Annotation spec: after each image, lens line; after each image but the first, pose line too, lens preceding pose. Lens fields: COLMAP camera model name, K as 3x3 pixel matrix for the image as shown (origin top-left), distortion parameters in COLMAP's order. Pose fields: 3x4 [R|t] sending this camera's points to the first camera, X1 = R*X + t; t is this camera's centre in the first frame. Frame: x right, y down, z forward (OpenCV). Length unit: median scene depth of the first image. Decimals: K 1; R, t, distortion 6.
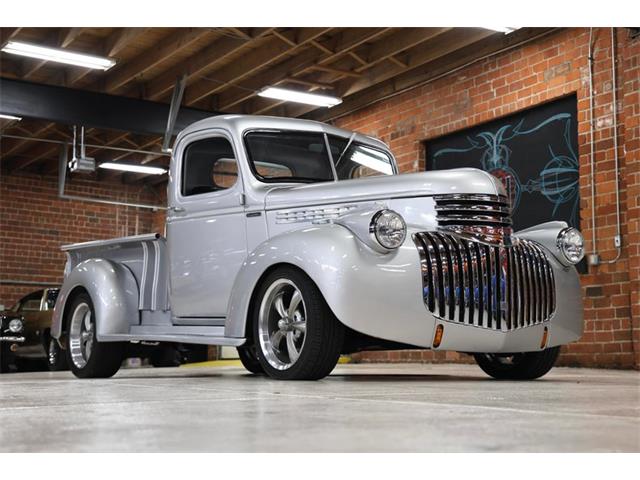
lens RADIAL K [[961.9, 0, 316.9], [0, 961.9, 240.5], [0, 0, 1]] dist [0.187313, 0.000000]
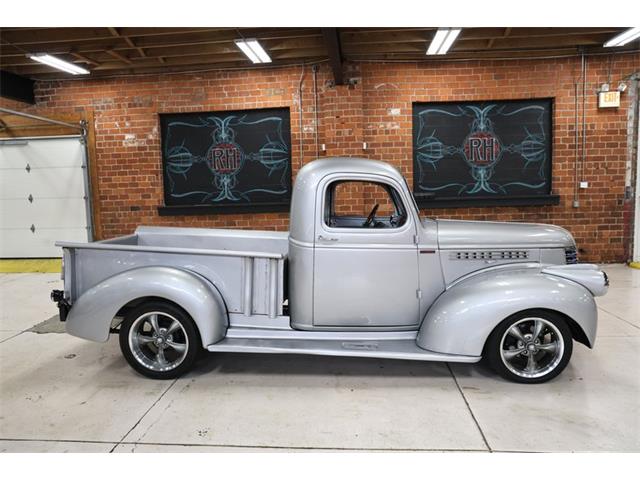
lens RADIAL K [[465.7, 0, 325.9], [0, 465.7, 234.4], [0, 0, 1]] dist [-0.058243, 0.032390]
pose [[0.617526, -0.093273, 0.781000, -0.377523], [-0.083747, 0.979503, 0.183197, -0.090639], [-0.782079, -0.178535, 0.597057, 0.433610]]
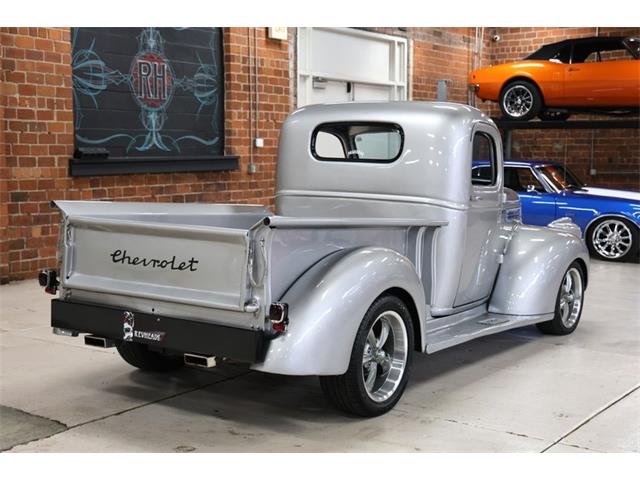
lens RADIAL K [[1007.9, 0, 319.9], [0, 1007.9, 240.0], [0, 0, 1]] dist [0.107468, 0.000000]
pose [[-0.410977, -0.096117, 0.906565, -0.670806], [-0.141921, 0.989048, 0.040525, -0.006048], [-0.900531, -0.112006, -0.420117, 1.034671]]
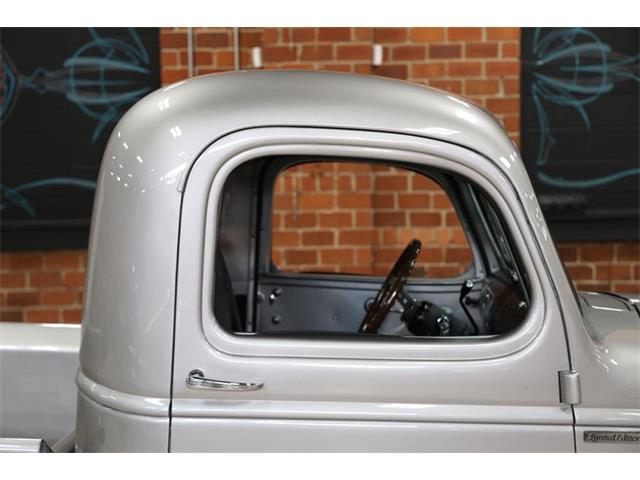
lens RADIAL K [[1171.0, 0, 321.5], [0, 1171.0, 236.5], [0, 0, 1]] dist [0.282576, 0.000000]
pose [[0.591628, -0.050063, 0.804656, -0.269713], [-0.098448, 0.986115, 0.133737, -0.082996], [-0.800178, -0.158339, 0.578484, 0.501528]]
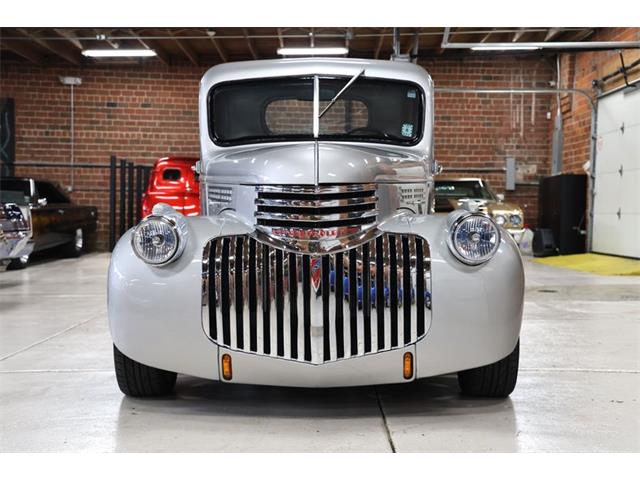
lens RADIAL K [[931.3, 0, 314.0], [0, 931.3, 239.1], [0, 0, 1]] dist [0.192750, 0.000000]
pose [[0.826918, 0.020542, -0.561947, 0.301837], [0.070630, 0.987624, 0.140036, -0.054430], [0.557869, -0.155489, 0.815233, 0.198721]]
